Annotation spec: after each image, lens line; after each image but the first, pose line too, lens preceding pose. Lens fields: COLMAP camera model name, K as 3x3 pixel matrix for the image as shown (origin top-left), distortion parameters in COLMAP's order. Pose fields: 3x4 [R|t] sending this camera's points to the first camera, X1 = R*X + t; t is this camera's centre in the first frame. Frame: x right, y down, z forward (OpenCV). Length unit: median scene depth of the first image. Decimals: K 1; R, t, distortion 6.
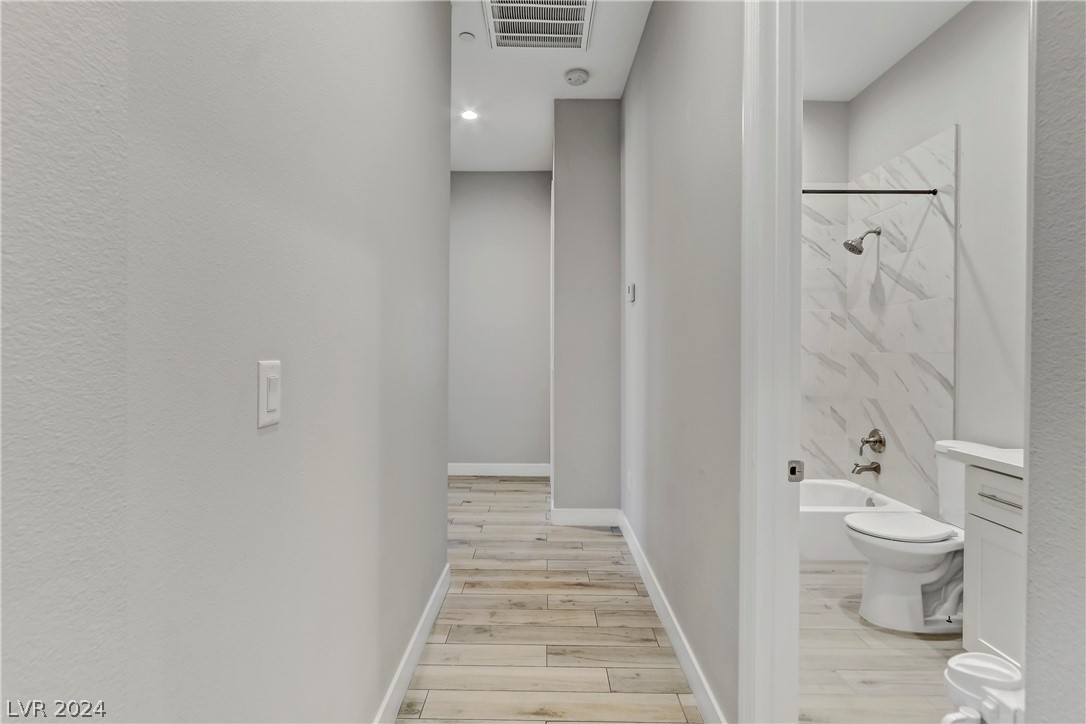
lens RADIAL K [[525.1, 0, 543.0], [0, 525.1, 362.0], [0, 0, 1]] dist [-0.000400, -0.000154]
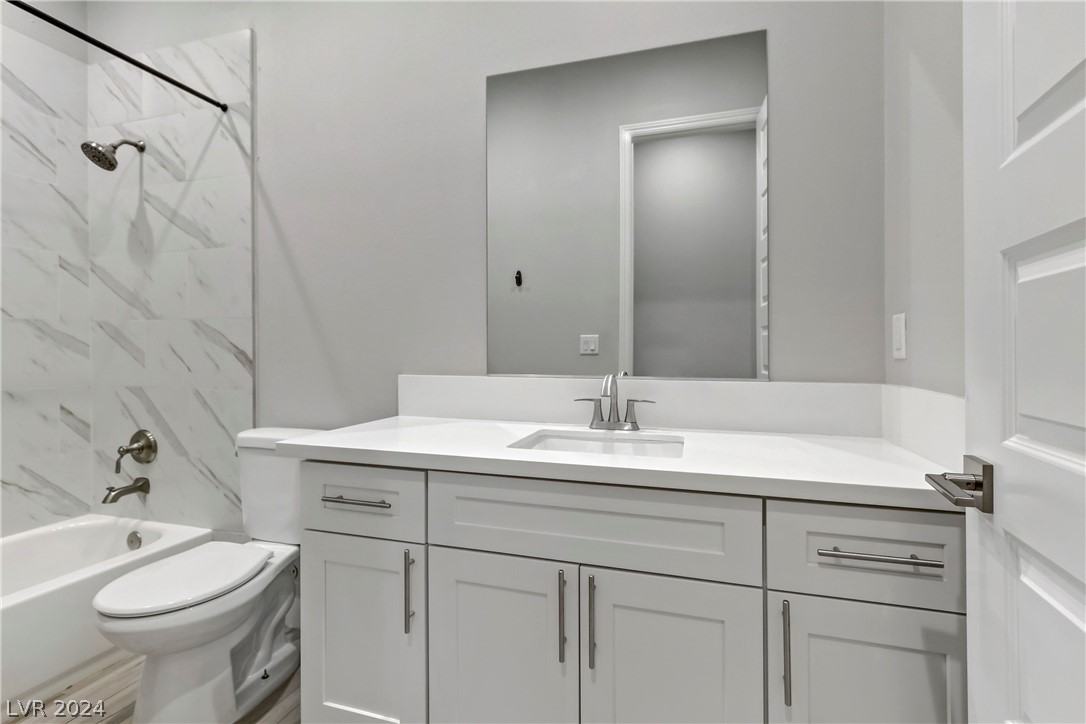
lens RADIAL K [[484.5, 0, 545.2], [0, 484.5, 348.9], [0, 0, 1]] dist [-0.000444, 0.000489]
pose [[0.281334, -0.001736, 0.959608, 0.173237], [0.020462, 0.999782, -0.004191, 0.034785], [-0.959392, 0.020814, 0.281308, 0.312338]]
